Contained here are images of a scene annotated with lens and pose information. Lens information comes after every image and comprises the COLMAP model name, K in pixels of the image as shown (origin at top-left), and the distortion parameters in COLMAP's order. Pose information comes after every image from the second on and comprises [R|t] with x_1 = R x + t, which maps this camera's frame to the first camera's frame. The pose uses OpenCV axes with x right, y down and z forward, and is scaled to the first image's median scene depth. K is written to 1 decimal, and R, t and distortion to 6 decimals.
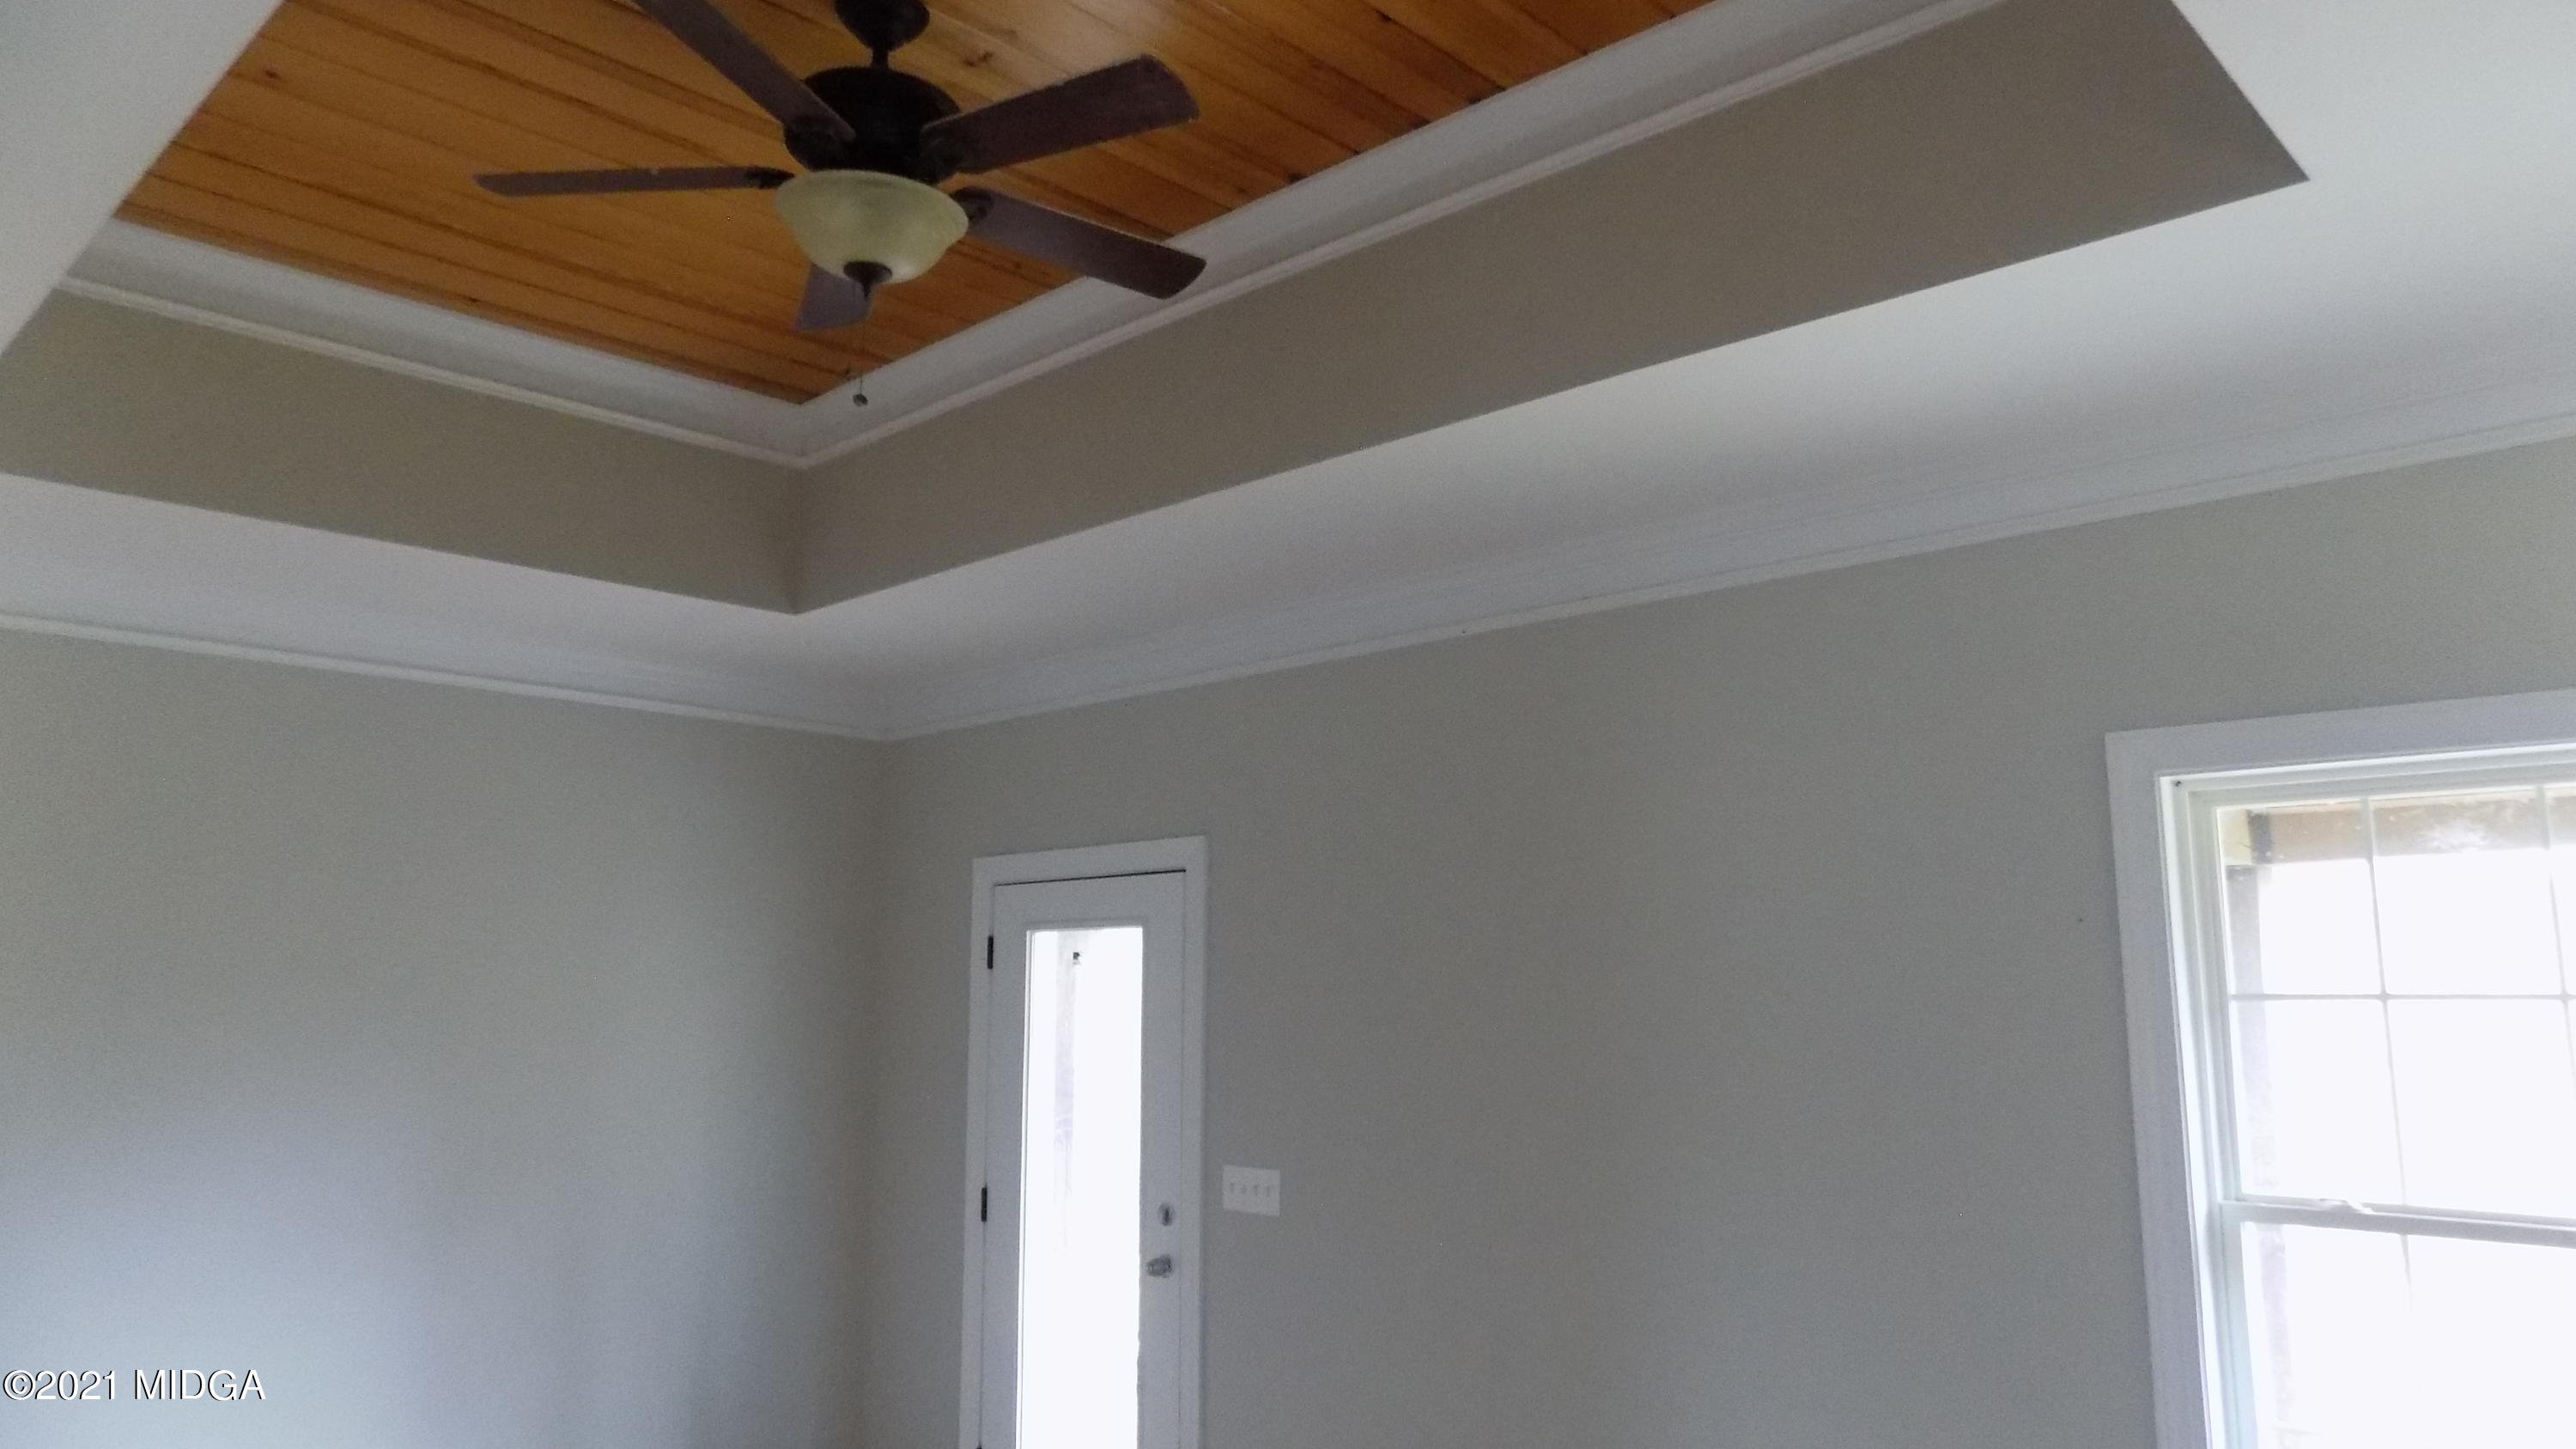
lens RADIAL K [[1704.9, 0, 1288.0], [0, 1704.9, 724.5], [0, 0, 1]] dist [0.000926, 0.002741]
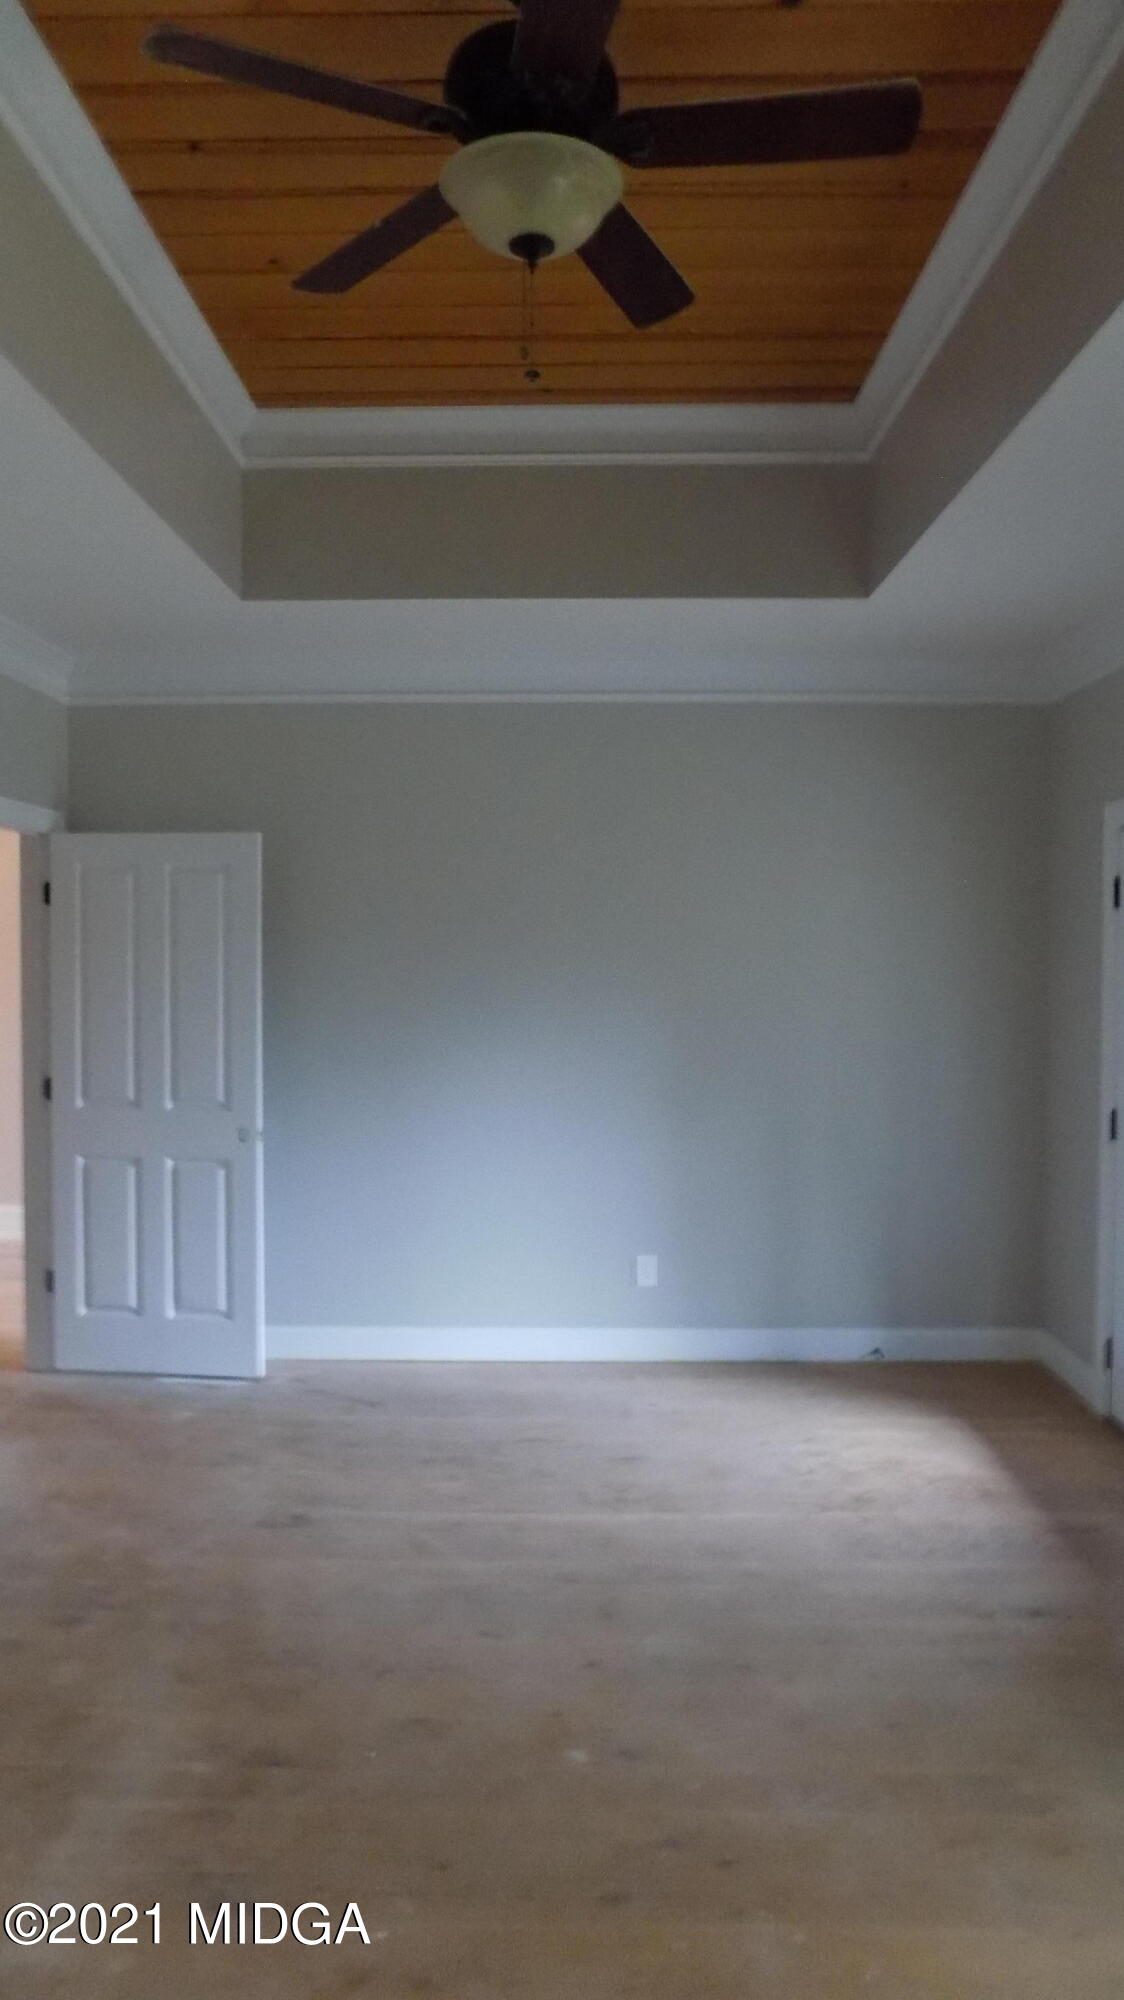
lens RADIAL K [[1323.5, 0, 562.0], [0, 1323.5, 1000.0], [0, 0, 1]] dist [0.000926, 0.002741]
pose [[0.675571, 0.035088, -0.736460, 0.253987], [0.110244, 0.982830, 0.147956, 0.049968], [0.729006, -0.181145, 0.660103, 0.244991]]
